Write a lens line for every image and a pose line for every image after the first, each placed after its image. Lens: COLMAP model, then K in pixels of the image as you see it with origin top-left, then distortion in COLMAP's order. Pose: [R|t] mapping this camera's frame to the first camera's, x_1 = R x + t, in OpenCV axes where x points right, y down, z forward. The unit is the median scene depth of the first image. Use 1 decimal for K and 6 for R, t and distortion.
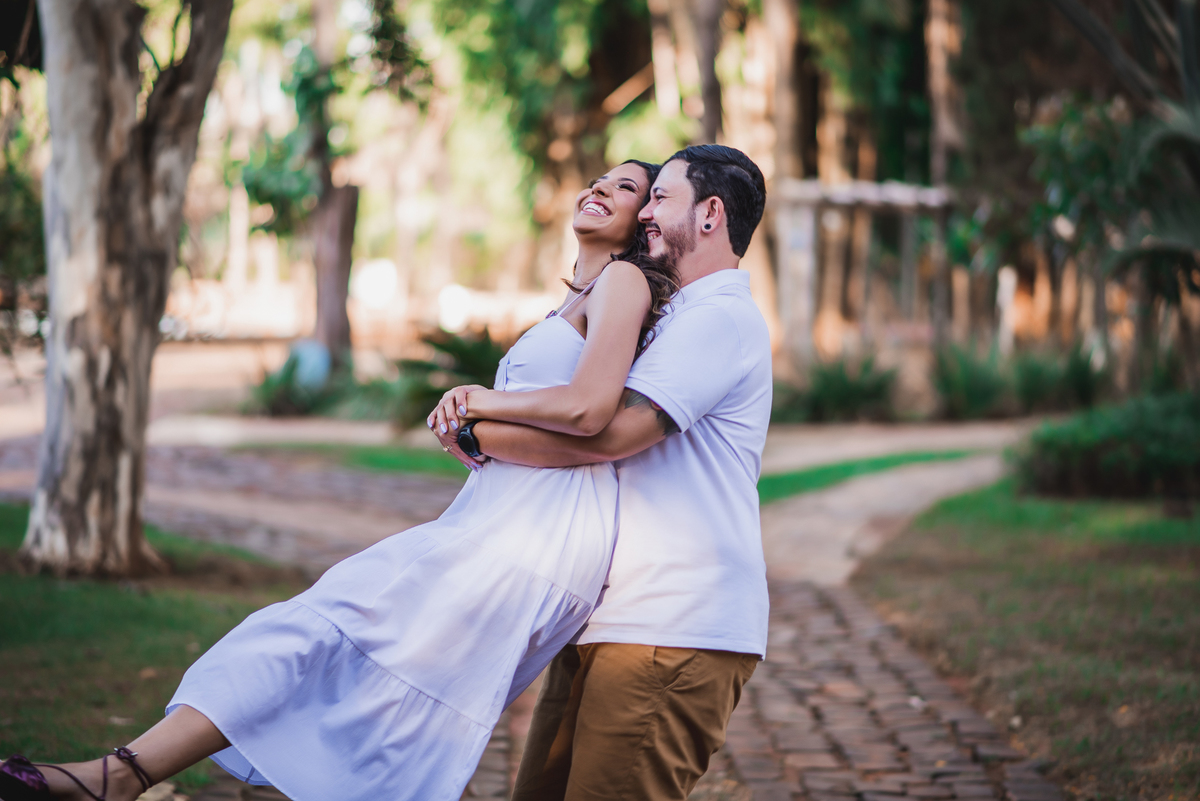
lens RADIAL K [[2987.8, 0, 600.0], [0, 2987.8, 400.5], [0, 0, 1]] dist [0.231151, 0.277711]
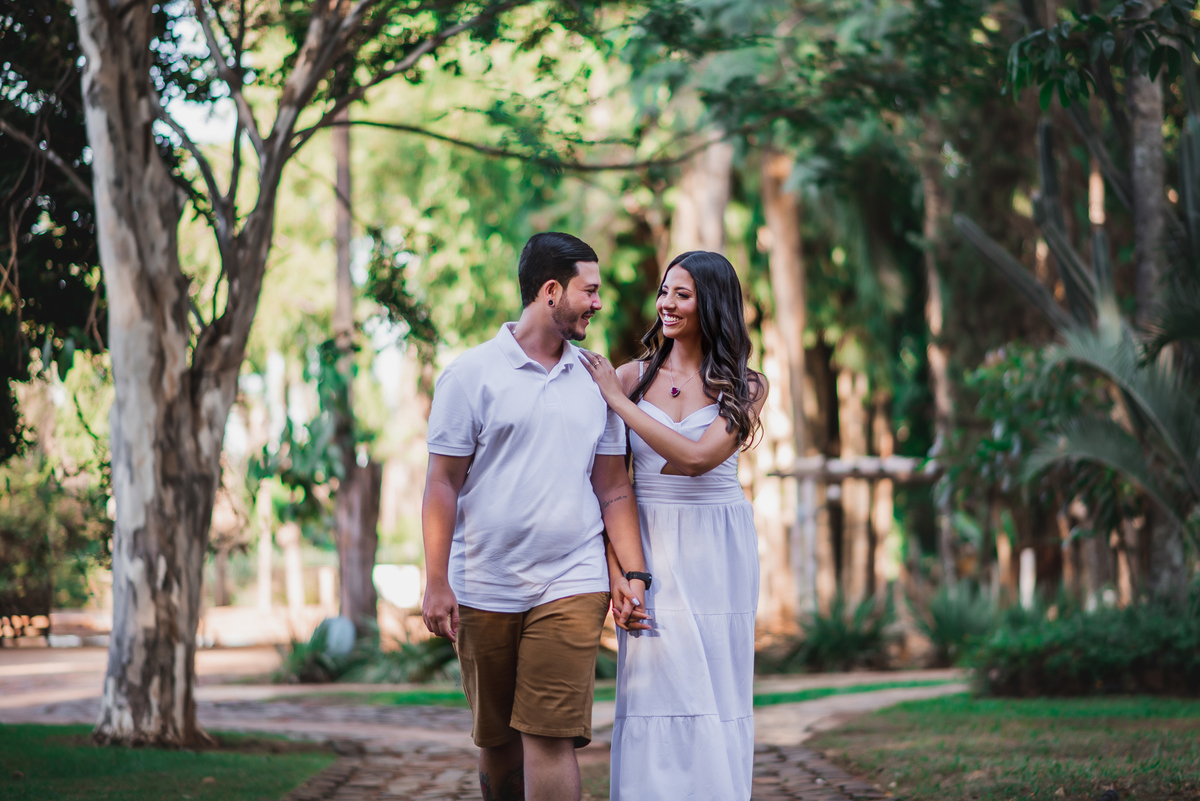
lens RADIAL K [[2943.9, 0, 600.0], [0, 2943.9, 400.5], [0, 0, 1]] dist [0.239297, 0.221877]
pose [[0.999388, -0.034443, -0.006052, 0.018387], [0.033681, 0.994568, -0.098490, 0.042346], [0.009411, 0.098226, 0.995120, -0.173649]]
